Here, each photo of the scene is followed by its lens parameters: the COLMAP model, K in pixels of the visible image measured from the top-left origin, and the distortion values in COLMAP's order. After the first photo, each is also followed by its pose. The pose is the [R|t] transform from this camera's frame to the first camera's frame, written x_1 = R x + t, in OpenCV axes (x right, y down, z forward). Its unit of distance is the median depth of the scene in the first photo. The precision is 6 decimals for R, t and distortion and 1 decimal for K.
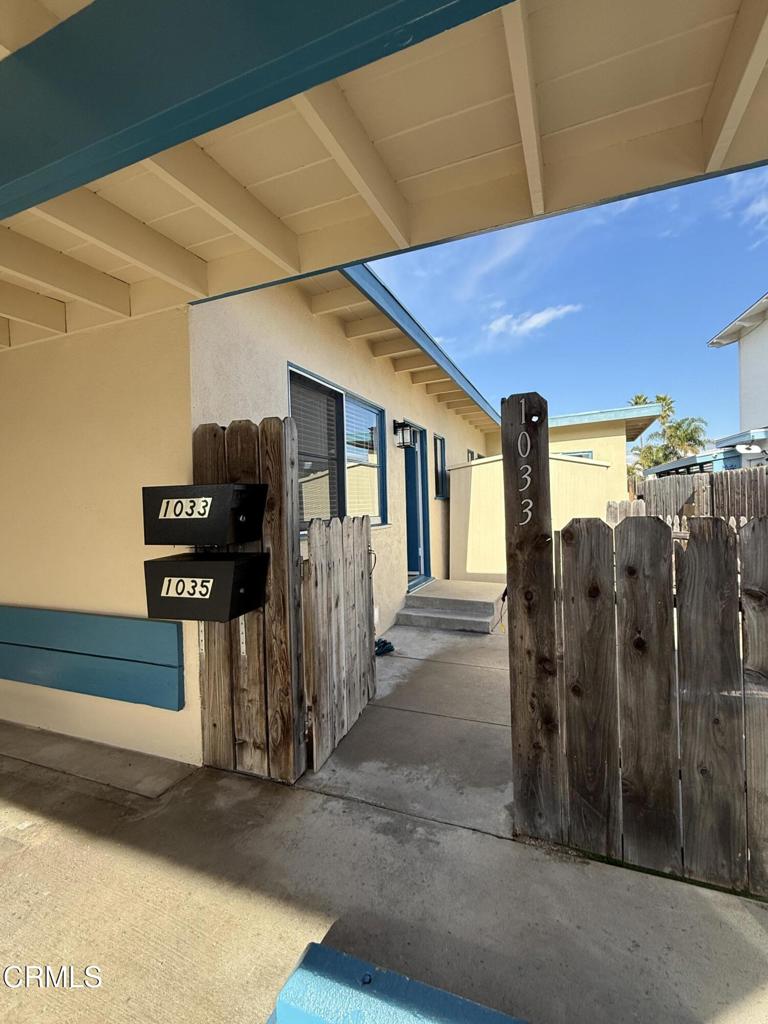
lens RADIAL K [[472.5, 0, 384.0], [0, 472.5, 512.0], [0, 0, 1]] dist [0.016773, 0.000350]
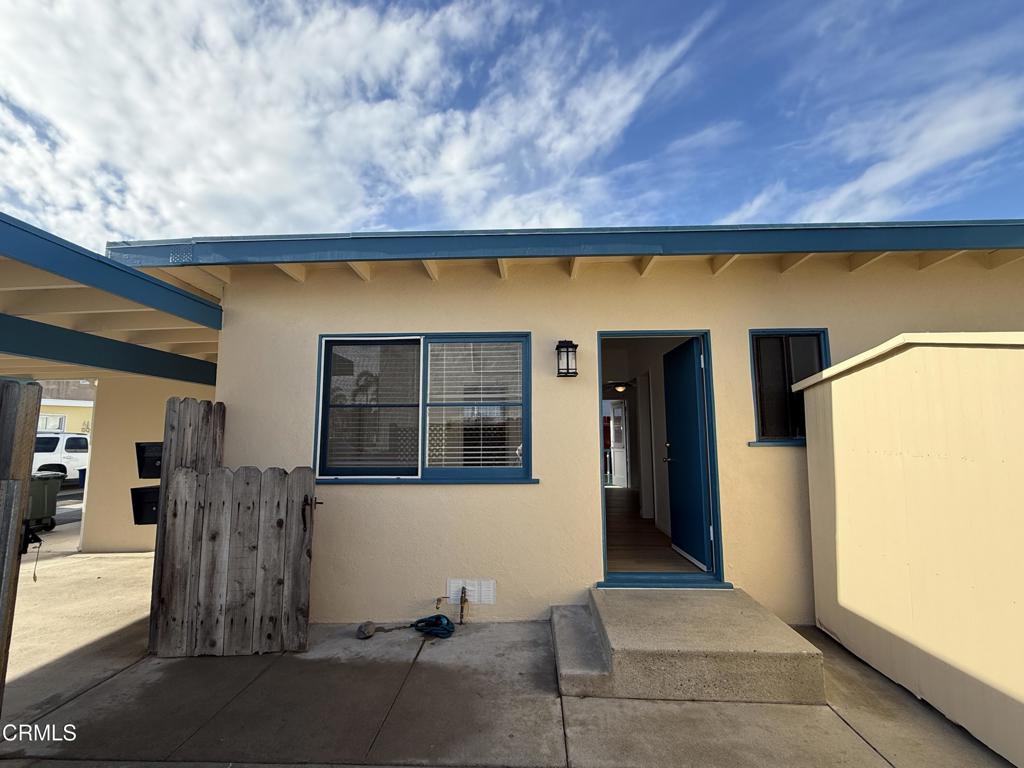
lens RADIAL K [[468.0, 0, 504.7], [0, 468.0, 384.6], [0, 0, 1]] dist [0.004871, -0.000850]
pose [[0.327404, -0.081972, -0.941322, 0.395864], [-0.017395, 0.995538, -0.092743, -0.030719], [0.944724, 0.046739, 0.324517, 0.385650]]
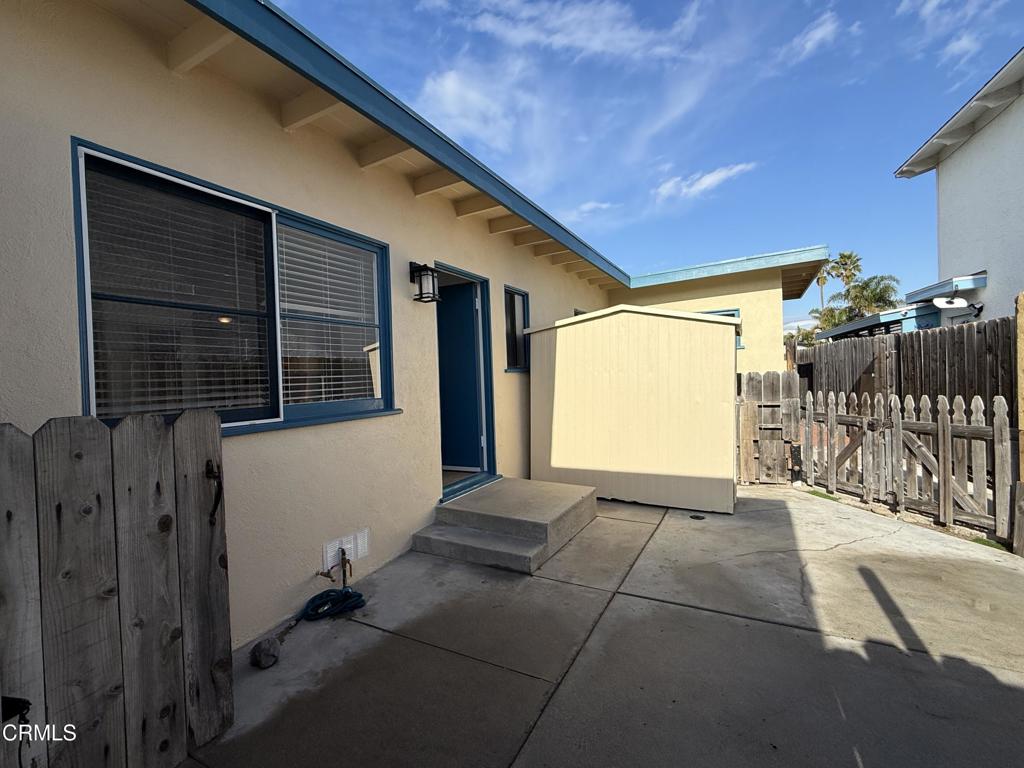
lens RADIAL K [[468.0, 0, 504.7], [0, 468.0, 384.6], [0, 0, 1]] dist [0.004871, -0.000850]
pose [[0.994388, -0.006213, -0.105615, 0.134437], [0.006737, 0.999967, 0.004605, -0.007372], [0.105582, -0.005291, 0.994396, 0.178222]]
